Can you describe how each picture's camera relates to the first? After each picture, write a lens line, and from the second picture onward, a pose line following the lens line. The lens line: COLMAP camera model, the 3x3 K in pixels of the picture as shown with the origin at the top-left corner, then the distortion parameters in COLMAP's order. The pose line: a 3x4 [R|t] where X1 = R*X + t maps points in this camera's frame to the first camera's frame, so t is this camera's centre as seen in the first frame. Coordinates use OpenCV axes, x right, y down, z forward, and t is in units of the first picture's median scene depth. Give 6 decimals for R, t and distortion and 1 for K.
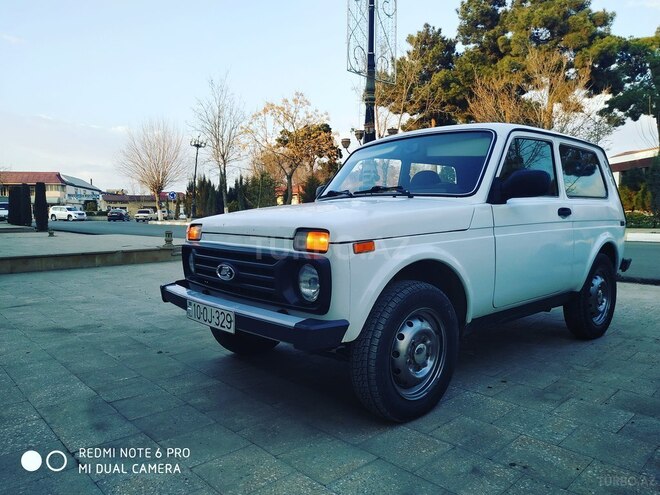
lens RADIAL K [[476.2, 0, 328.5], [0, 476.2, 246.2], [0, 0, 1]] dist [0.001980, -0.014468]
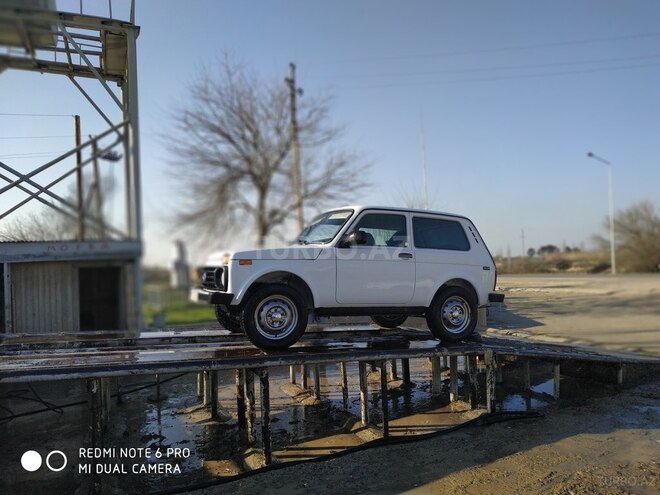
lens RADIAL K [[476.2, 0, 331.4], [0, 476.2, 246.2], [0, 0, 1]] dist [0.001980, -0.014468]
pose [[0.964172, 0.015888, -0.264802, 0.824941], [-0.052851, 0.989698, -0.133056, 0.159989], [0.259960, 0.142284, 0.955079, -0.833596]]
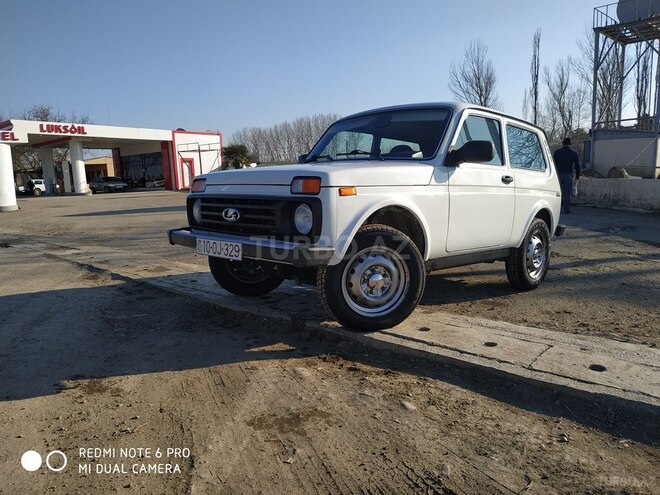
lens RADIAL K [[476.2, 0, 323.6], [0, 476.2, 253.5], [0, 0, 1]] dist [0.001980, -0.014468]
pose [[0.997716, 0.022587, 0.063660, -0.053044], [-0.025432, 0.998697, 0.044248, 0.088904], [-0.062577, -0.045766, 0.996990, -0.222212]]
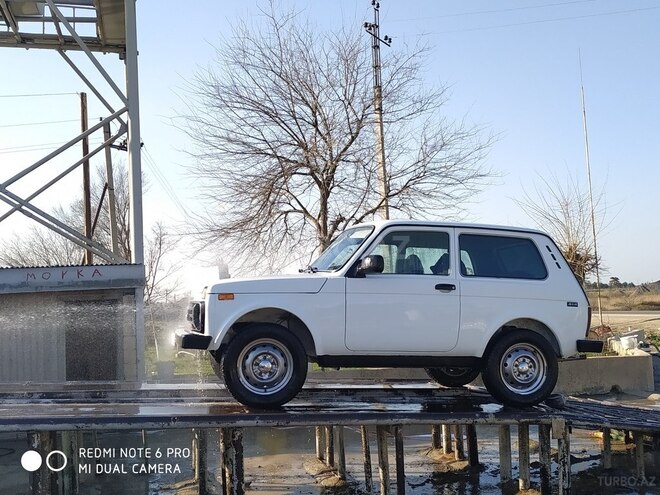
lens RADIAL K [[726.2, 0, 326.6], [0, 726.2, 247.8], [0, 0, 1]] dist [0.014397, 0.000000]
pose [[0.898269, -0.001886, -0.439442, 1.265312], [-0.068897, 0.987020, -0.145069, 0.149402], [0.434011, 0.160588, 0.886479, -1.027155]]
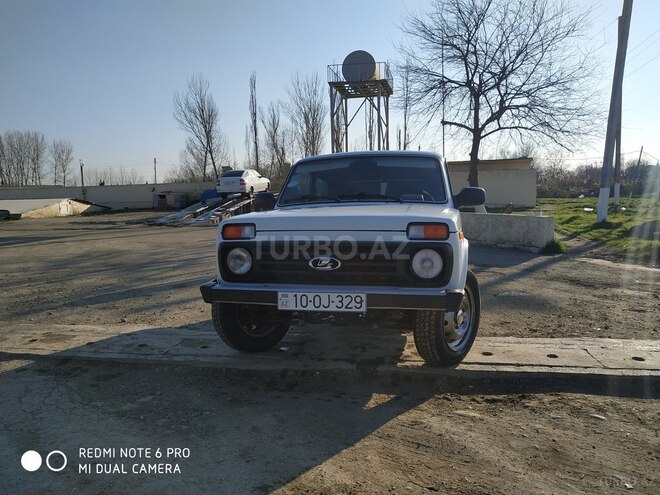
lens RADIAL K [[476.2, 0, 333.0], [0, 476.2, 246.3], [0, 0, 1]] dist [0.001980, -0.014468]
pose [[0.808236, -0.016245, 0.588635, -0.810916], [0.037756, 0.998992, -0.024272, 0.040423], [-0.587648, 0.041842, 0.808034, 0.075805]]
